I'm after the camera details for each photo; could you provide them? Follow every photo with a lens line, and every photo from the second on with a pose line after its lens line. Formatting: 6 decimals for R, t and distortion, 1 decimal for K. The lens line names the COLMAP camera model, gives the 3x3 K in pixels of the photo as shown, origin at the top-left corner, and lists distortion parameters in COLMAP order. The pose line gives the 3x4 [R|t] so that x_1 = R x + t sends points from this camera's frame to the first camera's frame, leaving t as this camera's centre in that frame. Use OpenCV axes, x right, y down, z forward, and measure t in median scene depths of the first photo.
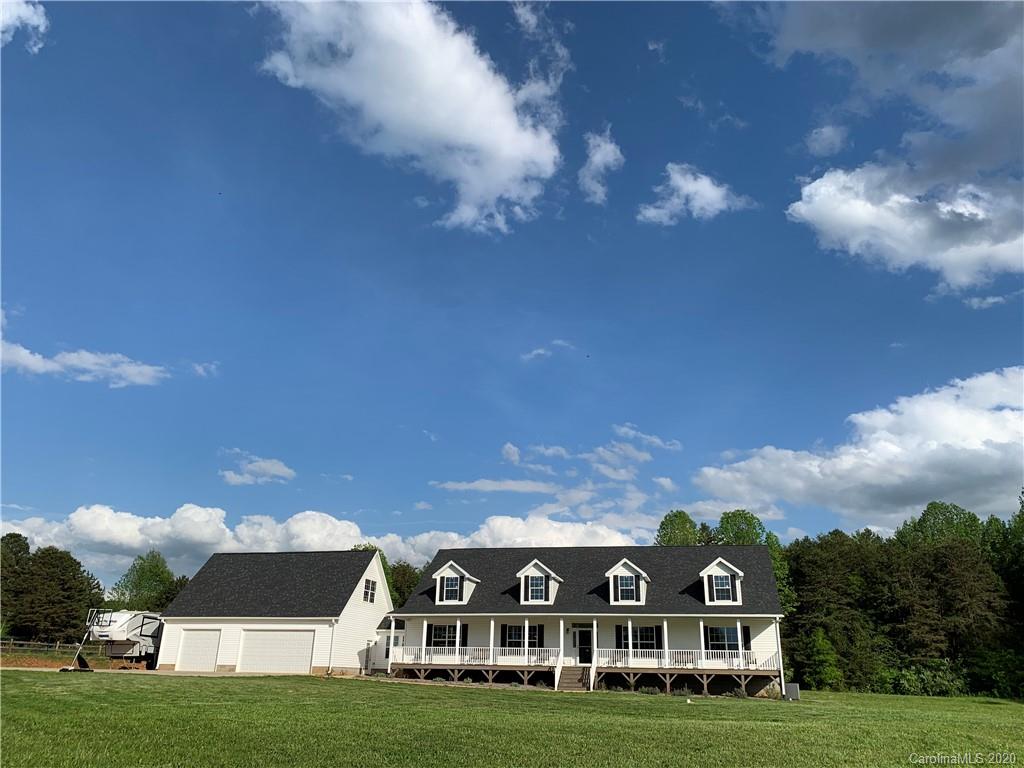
lens RADIAL K [[768.4, 0, 512.0], [0, 768.4, 384.0], [0, 0, 1]] dist [0.072442, -0.102290]
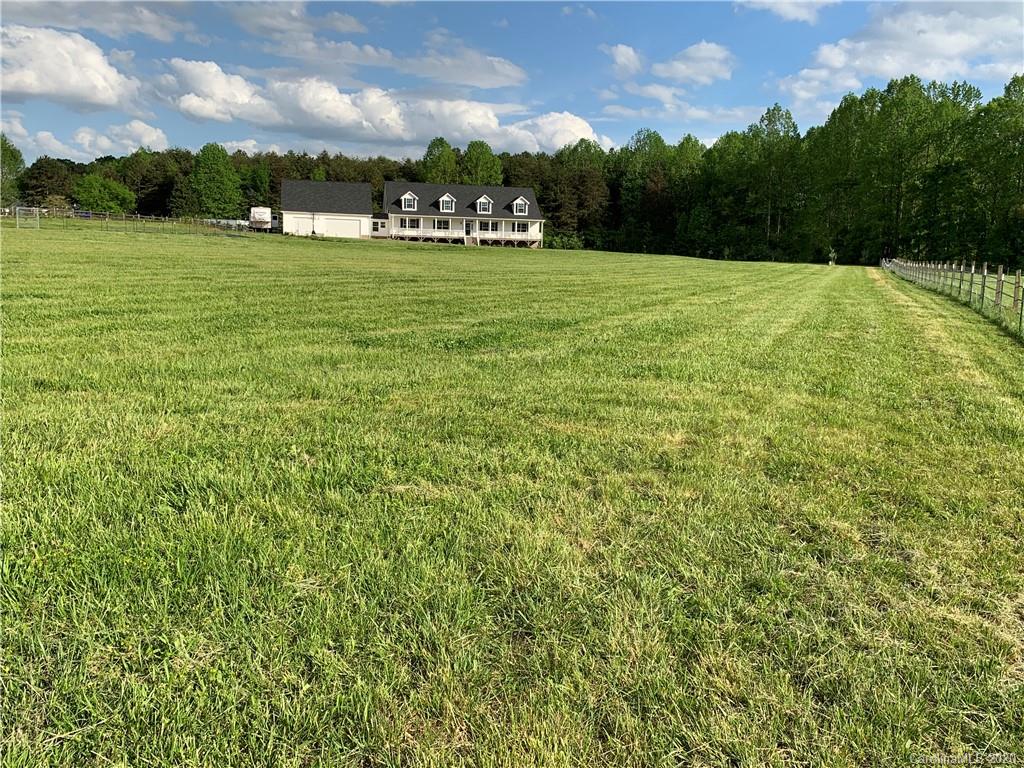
lens RADIAL K [[1153.5, 0, 512.0], [0, 1153.5, 384.0], [0, 0, 1]] dist [0.149900, -0.395037]
pose [[0.882723, -0.046732, 0.467564, -1.436869], [-0.180286, 0.885208, 0.428840, -0.784025], [-0.433932, -0.462842, 0.772968, -2.019717]]
